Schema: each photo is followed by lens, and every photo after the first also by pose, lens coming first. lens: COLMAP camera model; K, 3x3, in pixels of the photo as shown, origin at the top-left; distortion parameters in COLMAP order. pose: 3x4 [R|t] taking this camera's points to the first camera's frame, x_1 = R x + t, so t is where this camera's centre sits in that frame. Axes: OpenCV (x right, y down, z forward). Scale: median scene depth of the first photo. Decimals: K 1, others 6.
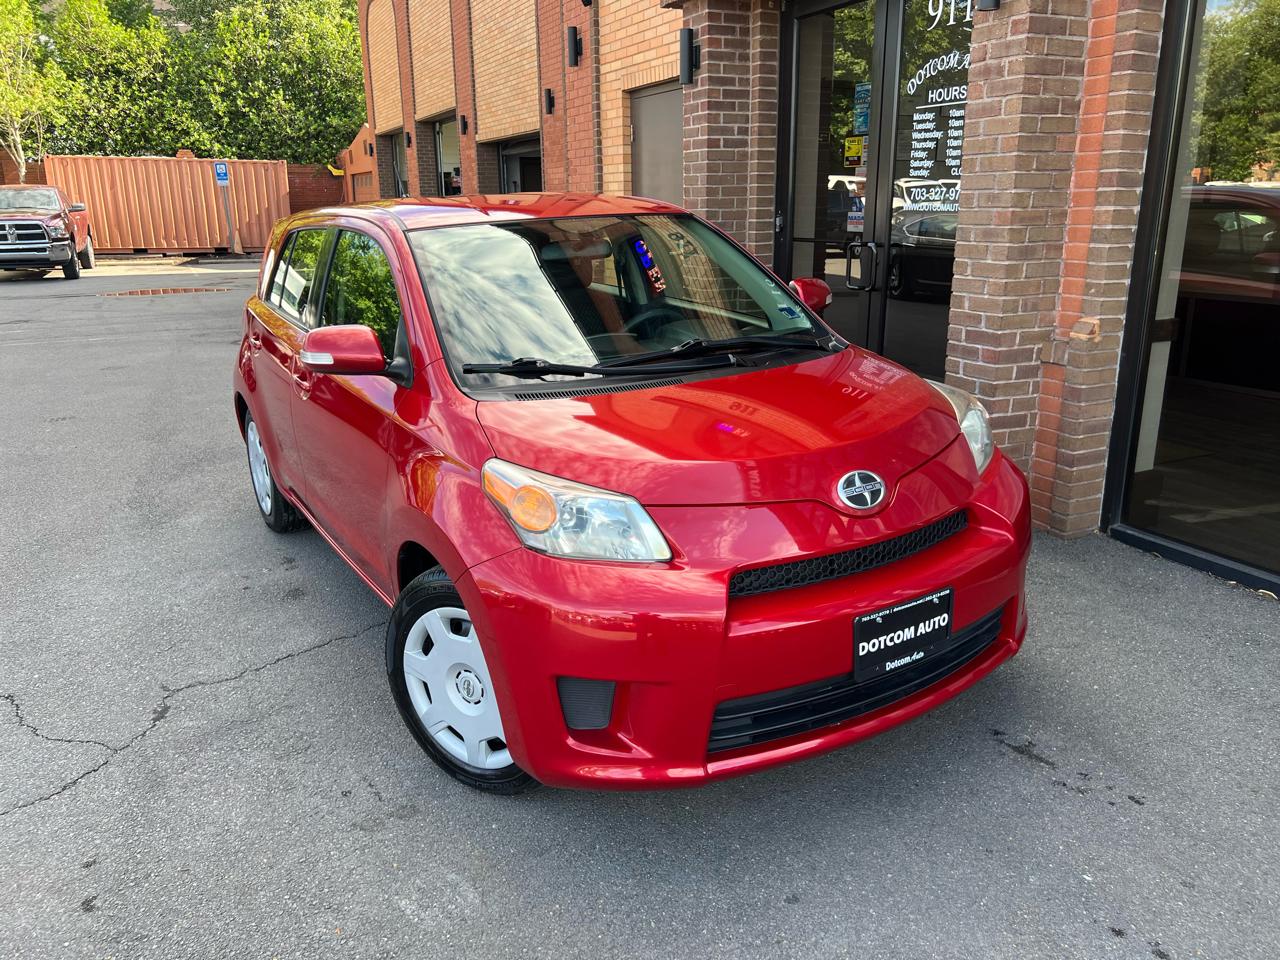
lens RADIAL K [[968.9, 0, 641.7], [0, 968.9, 482.7], [0, 0, 1]] dist [0.040440, -0.044007]
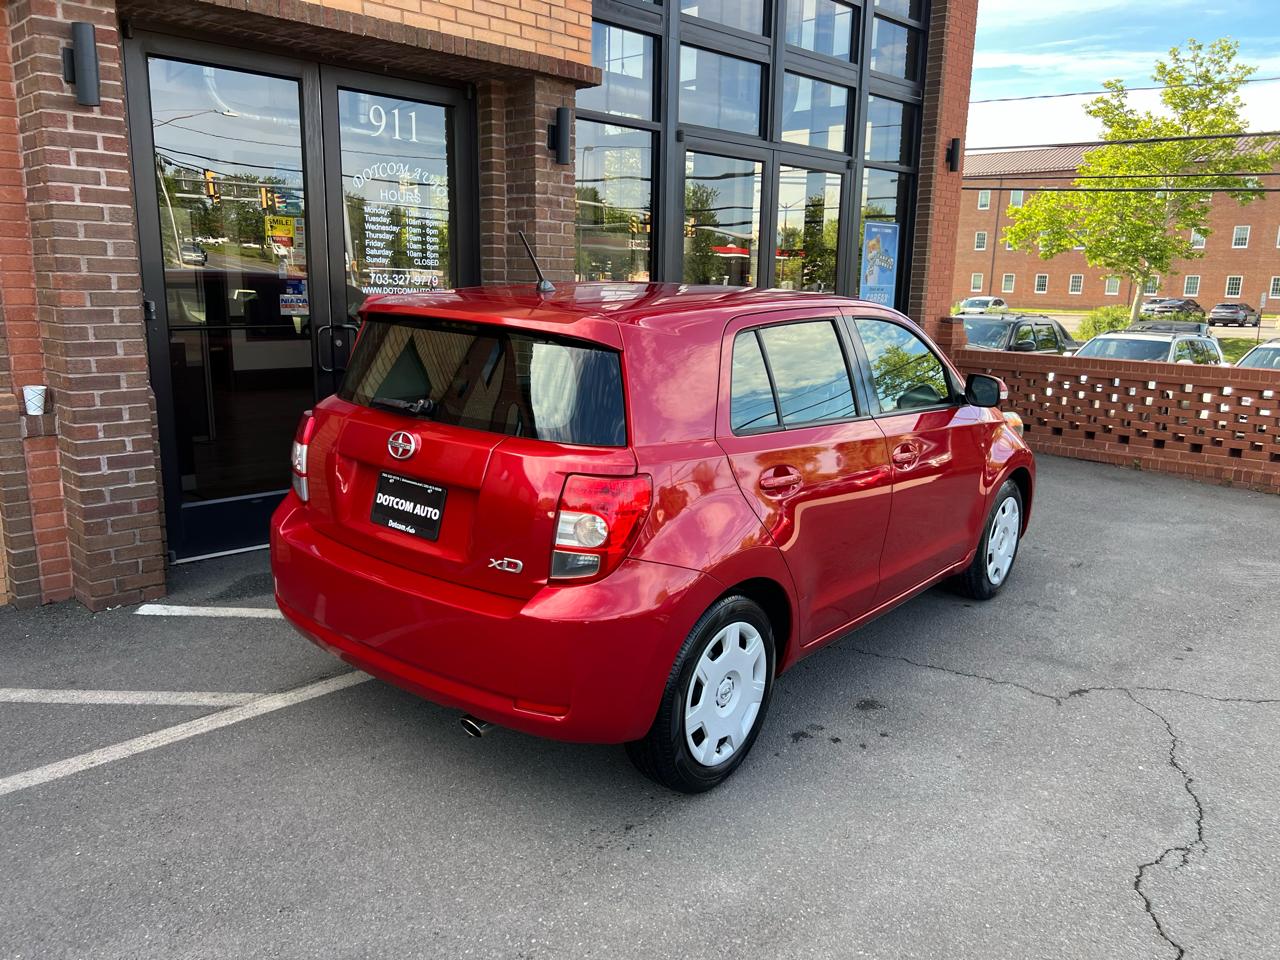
lens RADIAL K [[970.5, 0, 651.2], [0, 970.5, 479.6], [0, 0, 1]] dist [0.039289, -0.042654]
pose [[-0.350607, -0.184410, 0.918187, -0.754797], [0.246826, 0.927563, 0.280543, -0.273290], [-0.903411, 0.324993, -0.279693, 0.945733]]
